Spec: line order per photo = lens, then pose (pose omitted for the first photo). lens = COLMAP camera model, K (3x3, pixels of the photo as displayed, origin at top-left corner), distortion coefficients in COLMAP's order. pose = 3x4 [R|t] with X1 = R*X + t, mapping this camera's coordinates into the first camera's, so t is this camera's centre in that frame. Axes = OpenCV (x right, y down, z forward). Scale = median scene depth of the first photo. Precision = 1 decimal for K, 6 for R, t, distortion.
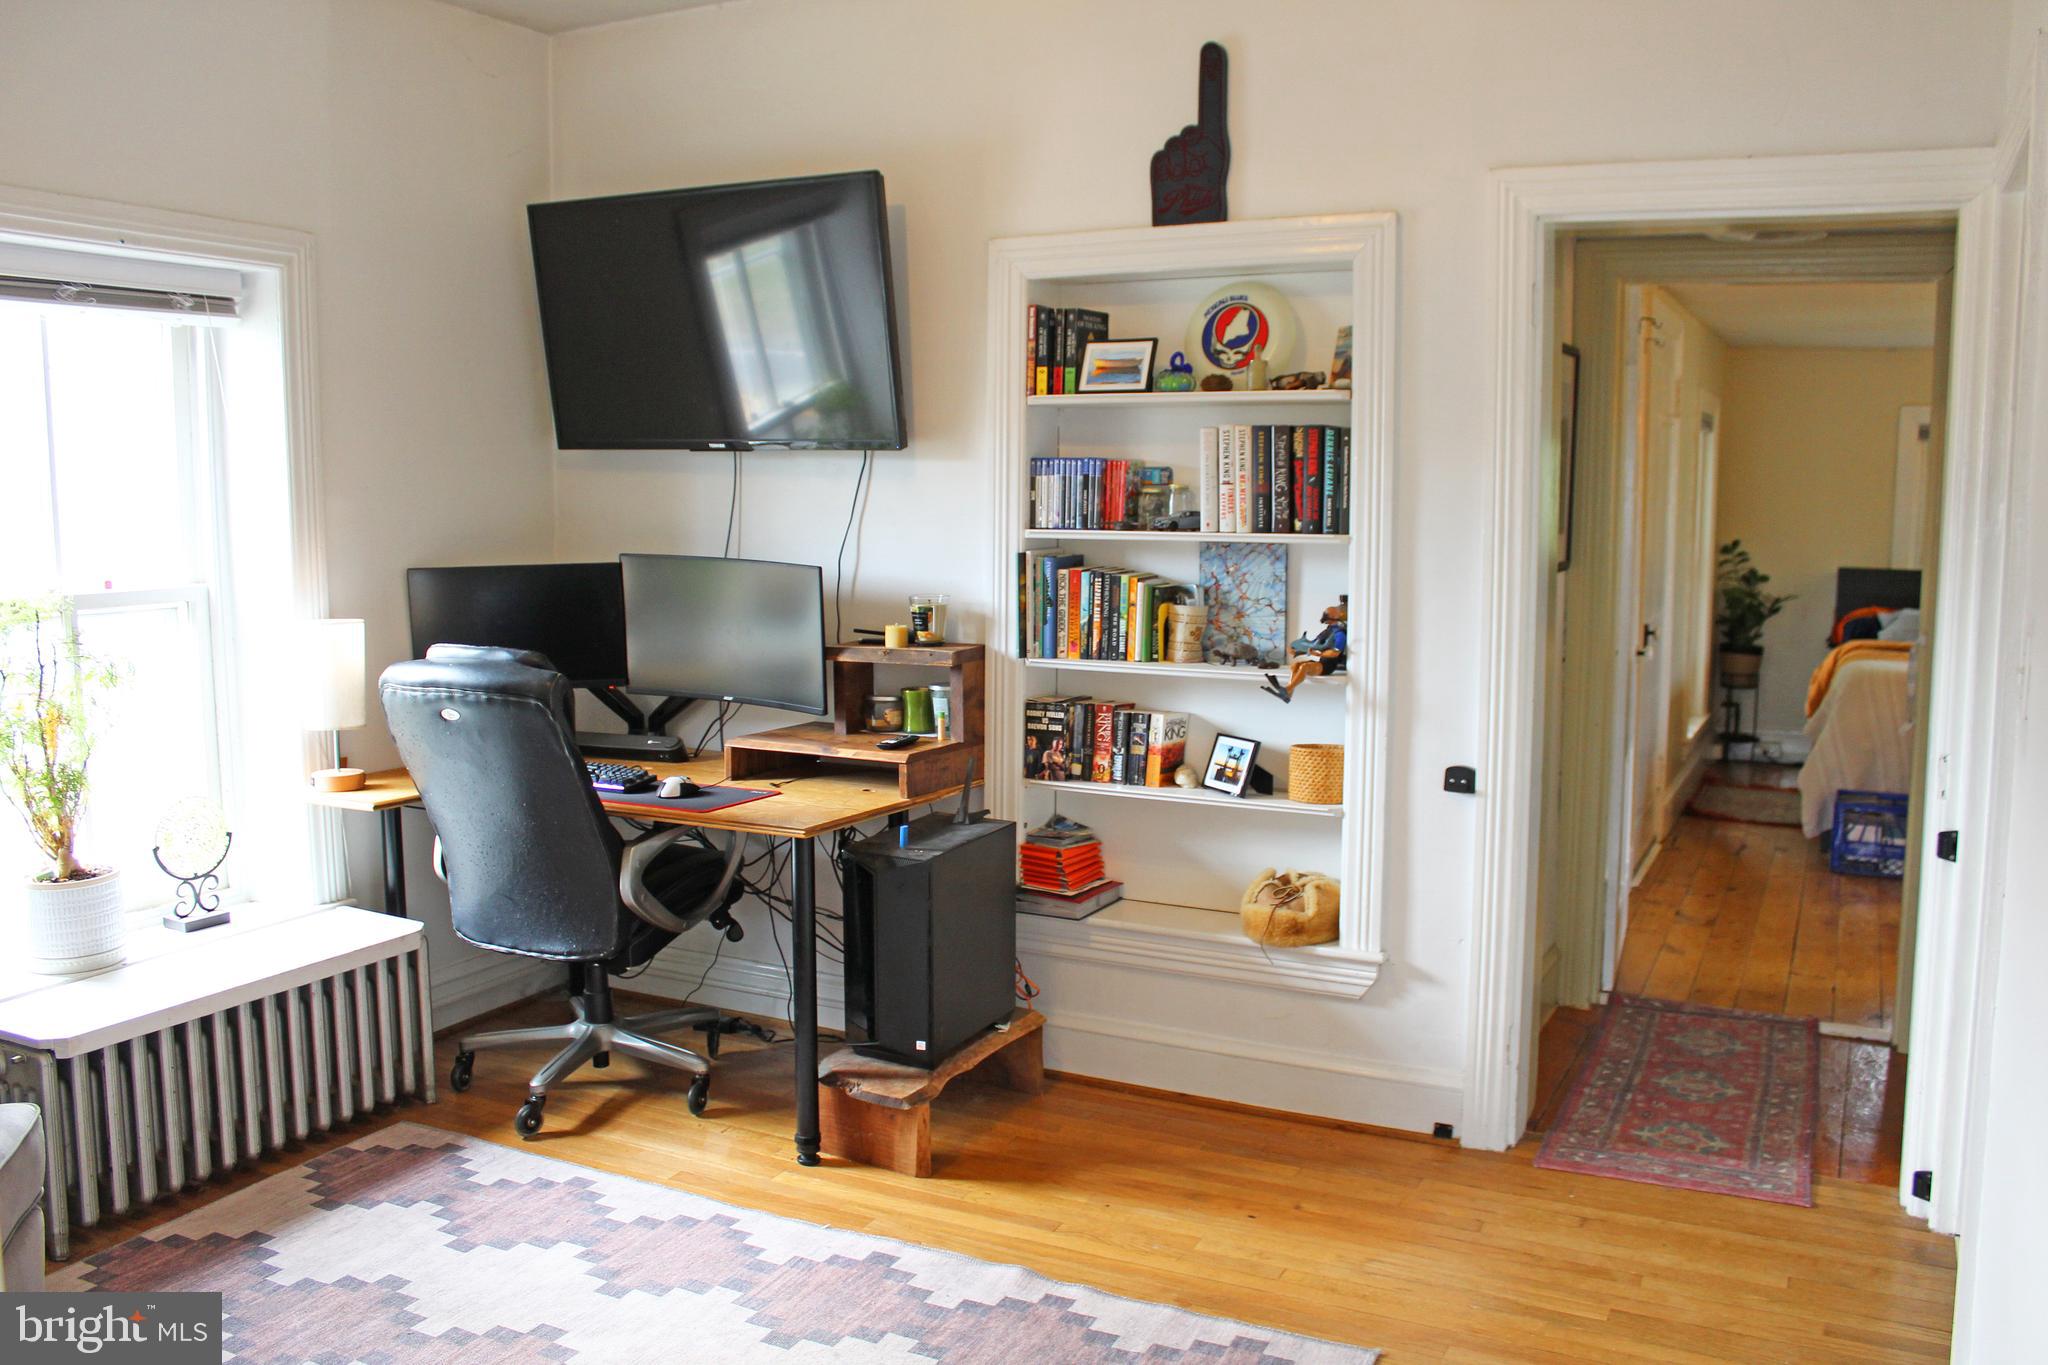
lens RADIAL K [[1709.6, 0, 1028.5], [0, 1709.6, 688.7], [0, 0, 1]] dist [-0.090163, 0.015055]
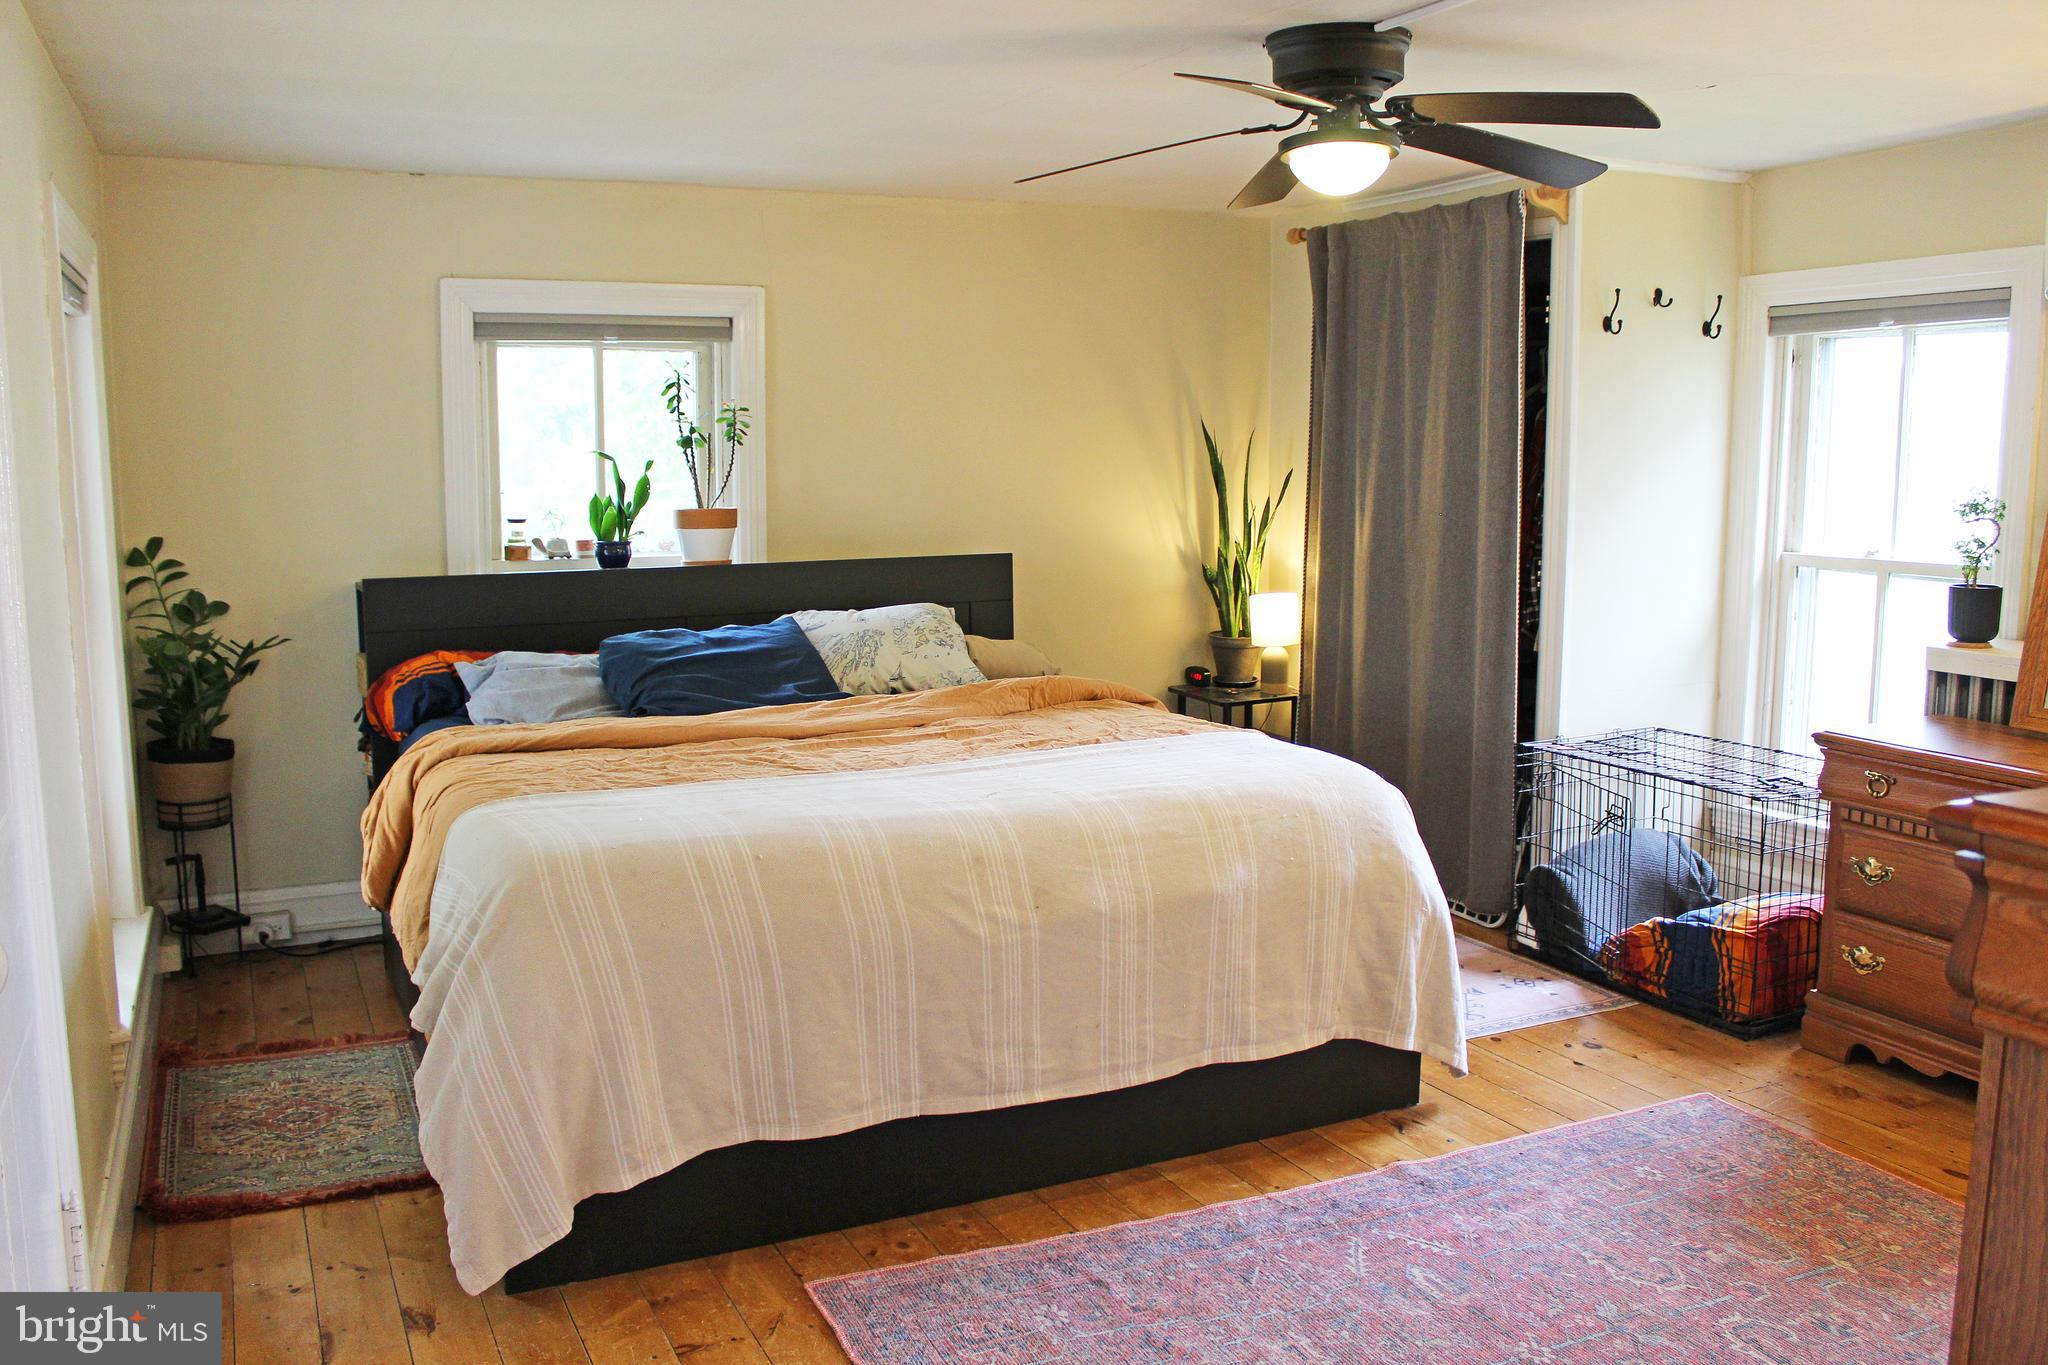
lens RADIAL K [[1709.6, 0, 1028.9], [0, 1709.6, 679.0], [0, 0, 1]] dist [-0.090163, 0.015055]
pose [[0.617929, -0.117071, 0.777469, 0.187894], [0.095142, 0.992719, 0.073865, -0.058000], [-0.780456, 0.028327, 0.624569, 0.482043]]
